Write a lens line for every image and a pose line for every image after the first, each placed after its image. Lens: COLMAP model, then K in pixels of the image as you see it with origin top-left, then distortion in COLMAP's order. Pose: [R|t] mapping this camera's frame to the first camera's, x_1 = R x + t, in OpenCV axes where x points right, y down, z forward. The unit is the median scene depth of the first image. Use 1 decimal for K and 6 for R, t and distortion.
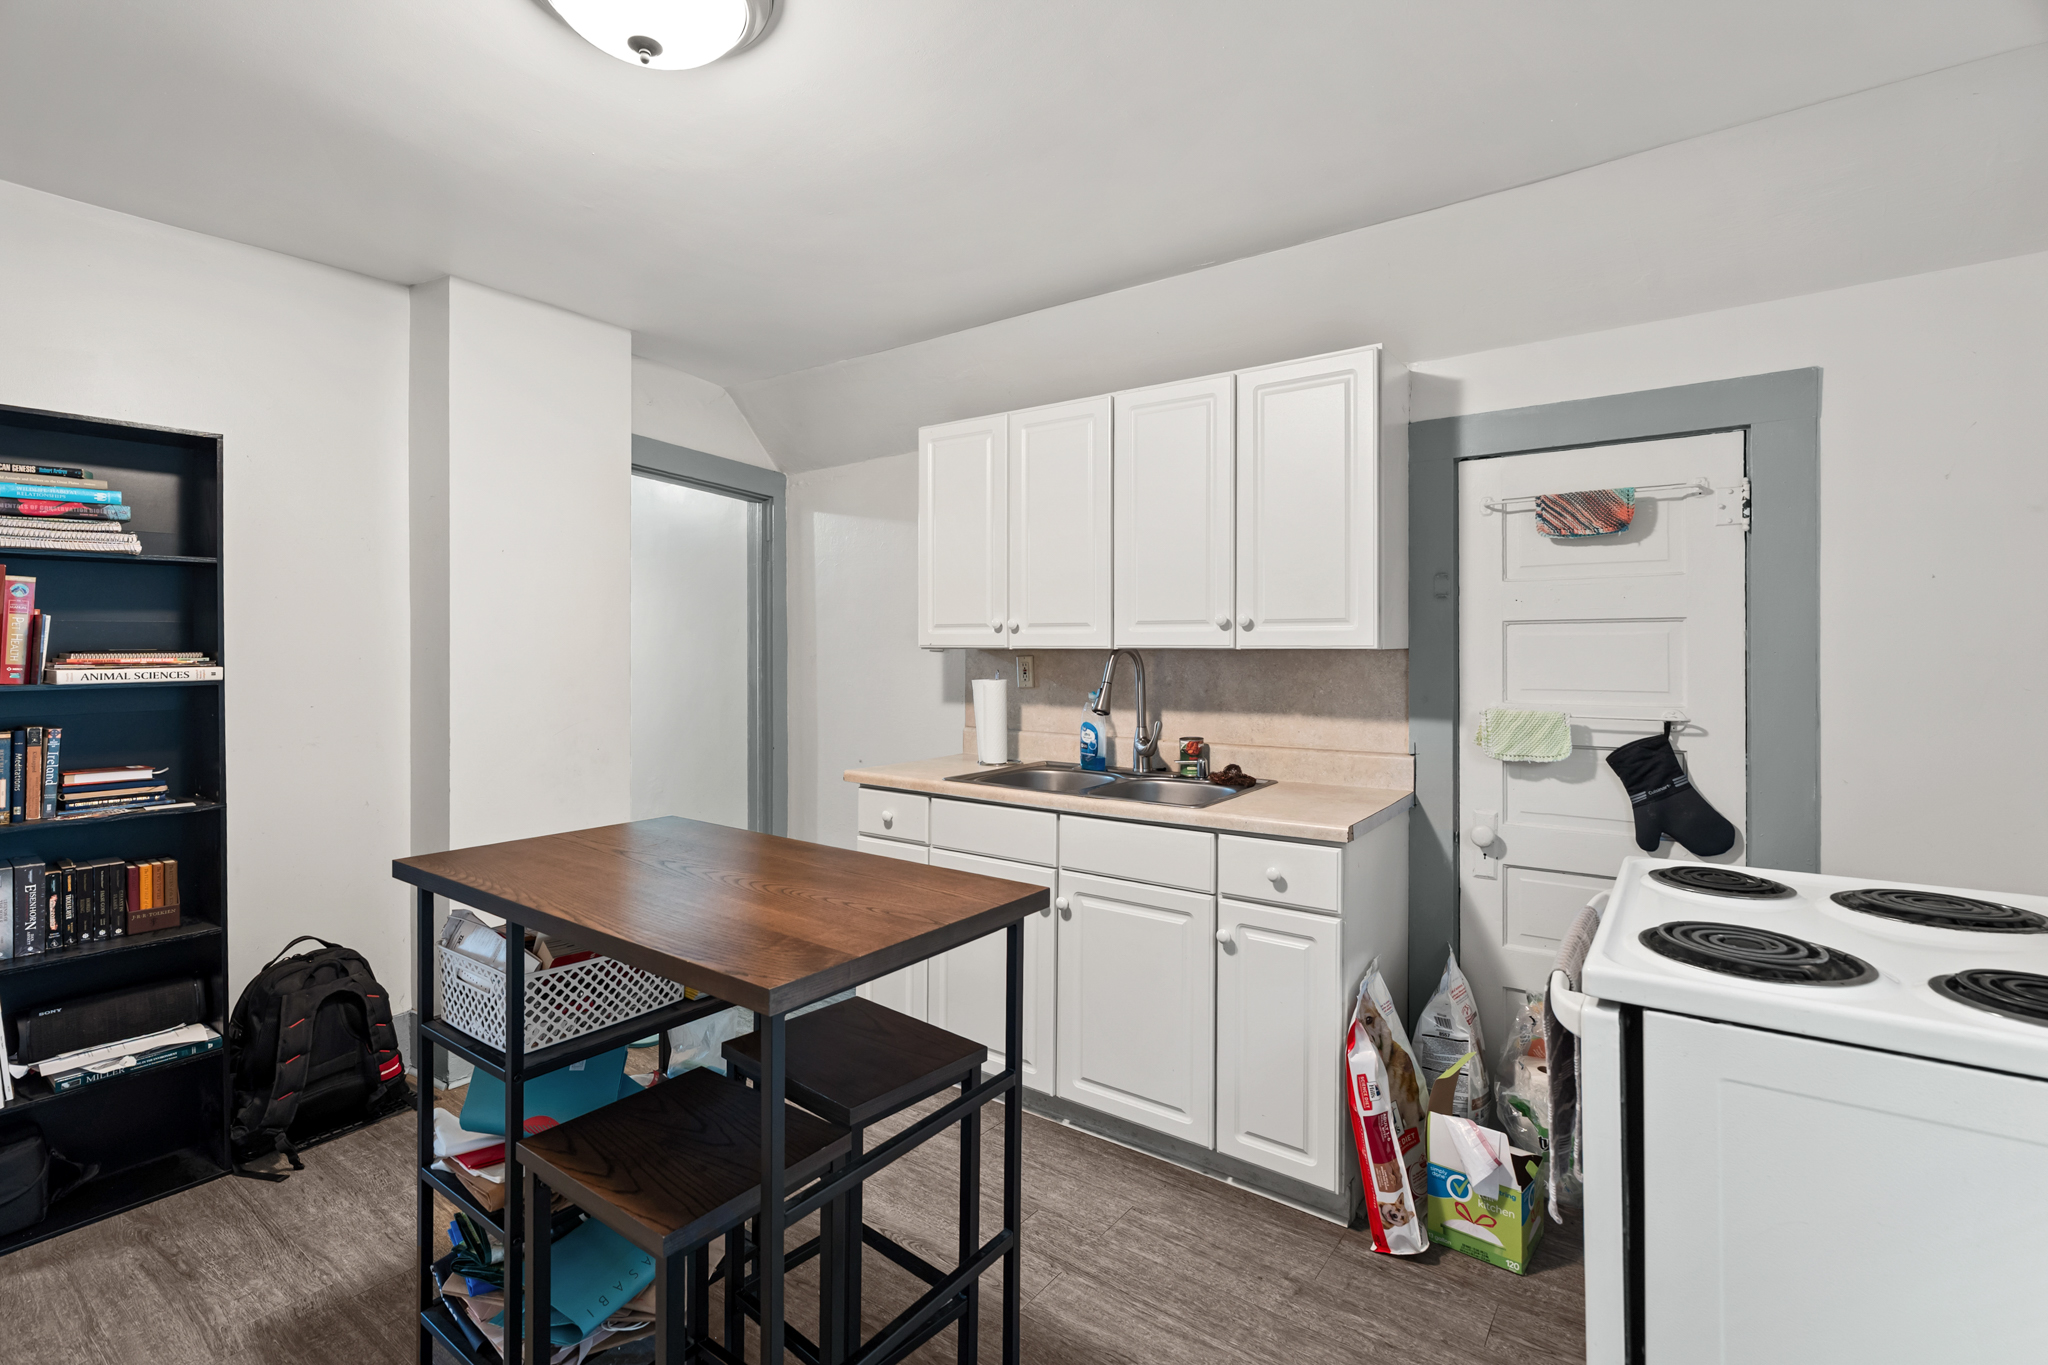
lens RADIAL K [[978.5, 0, 1025.1], [0, 978.5, 659.8], [0, 0, 1]] dist [0.035489, -0.000022]
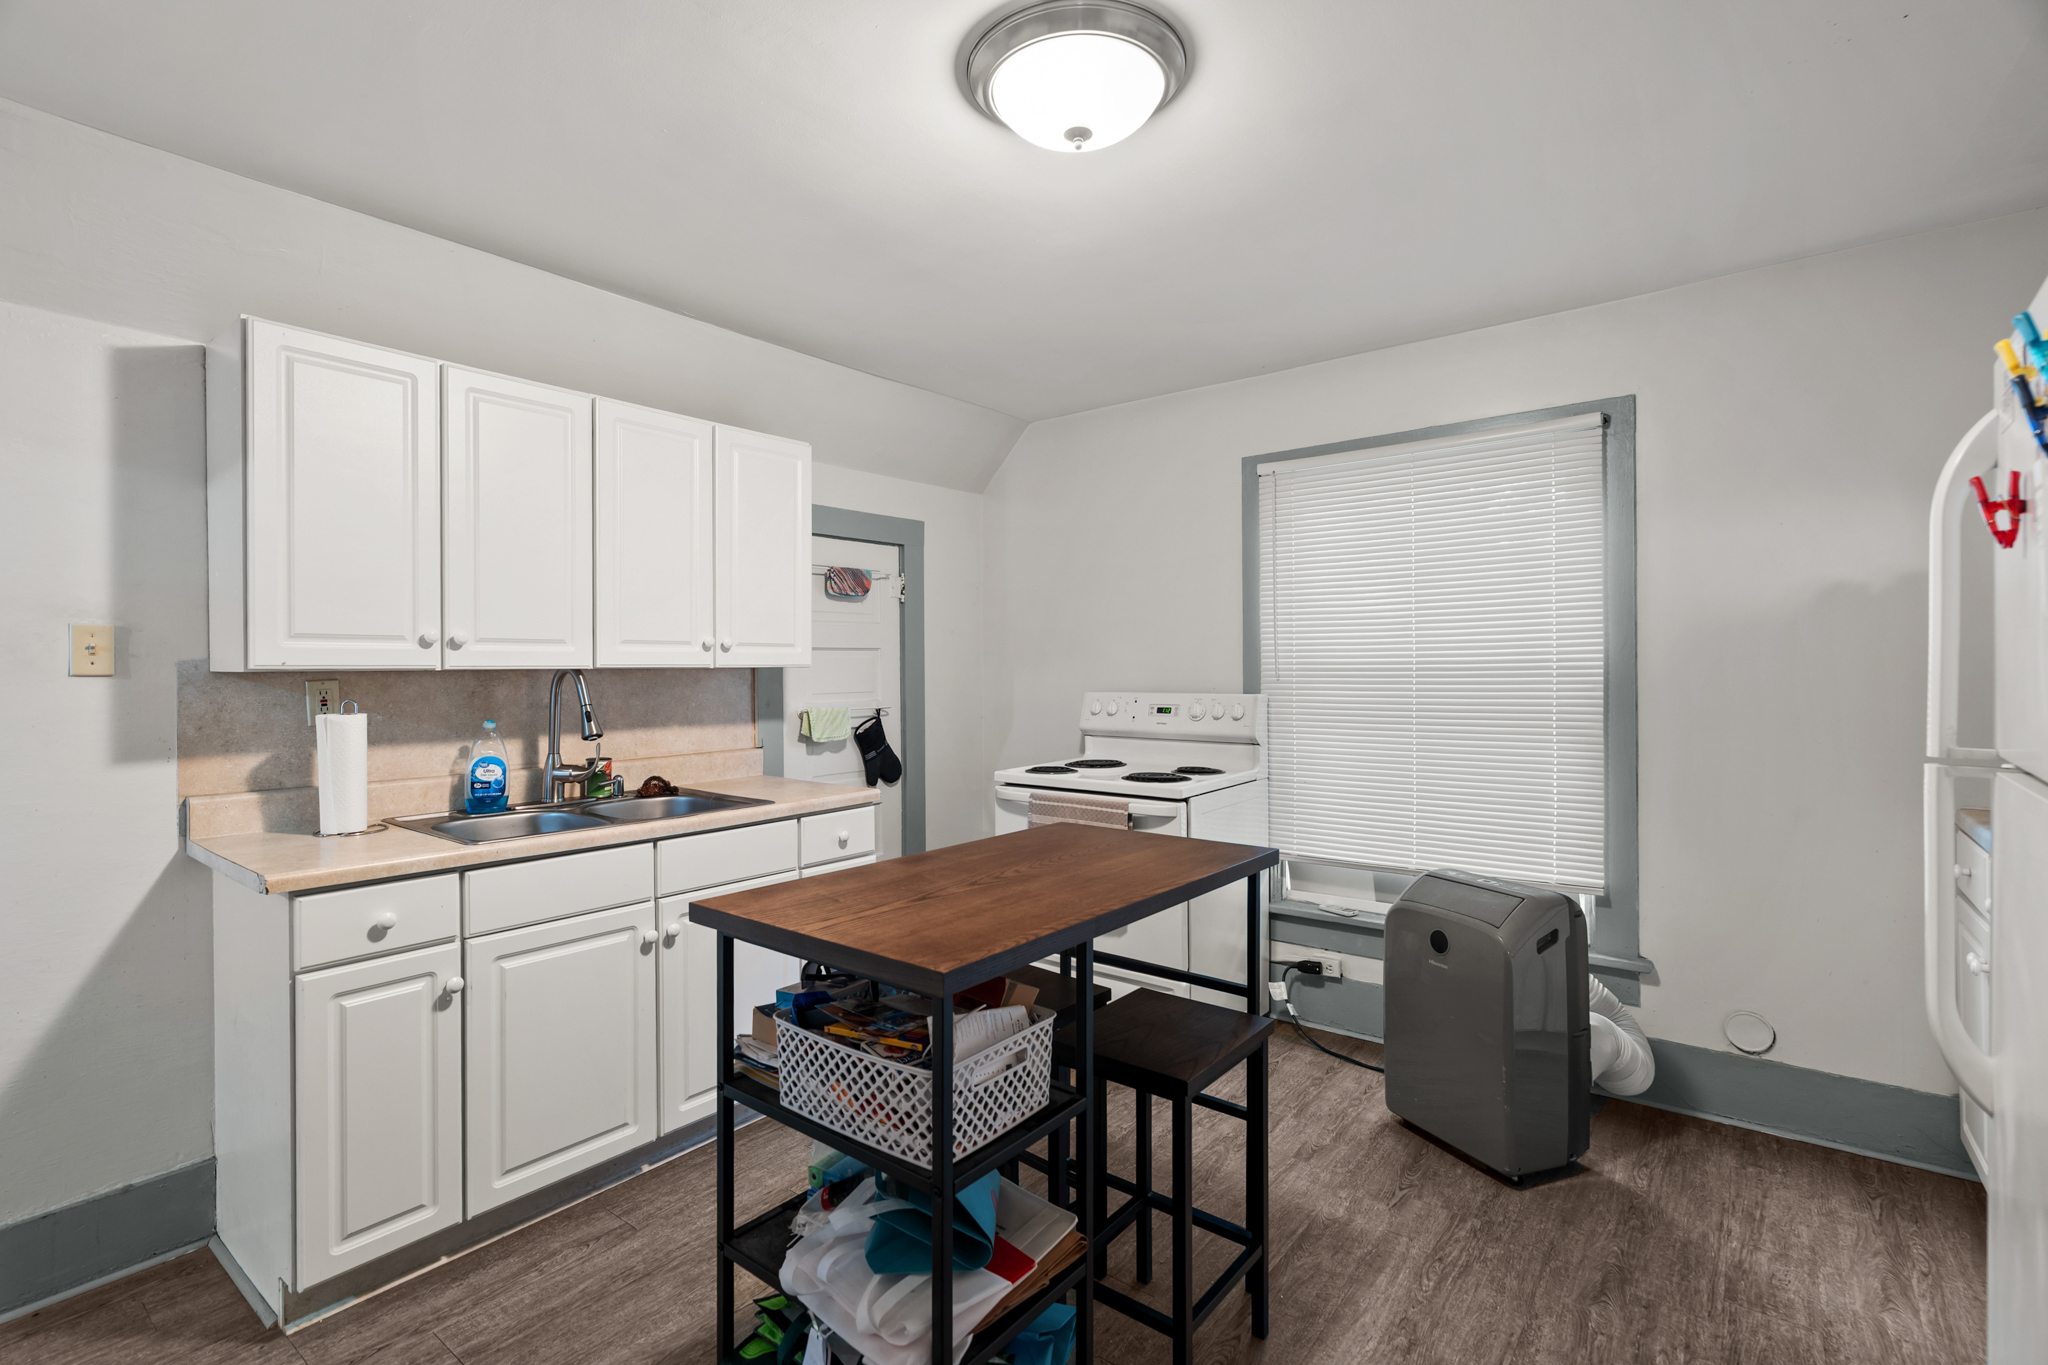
lens RADIAL K [[929.1, 0, 1024.0], [0, 929.1, 682.5], [0, 0, 1]] dist [-0.002152, -0.000183]
pose [[0.067868, -0.020132, 0.997491, -0.829761], [0.018486, 0.999650, 0.018918, -0.007743], [-0.997523, 0.017156, 0.068217, 0.571818]]
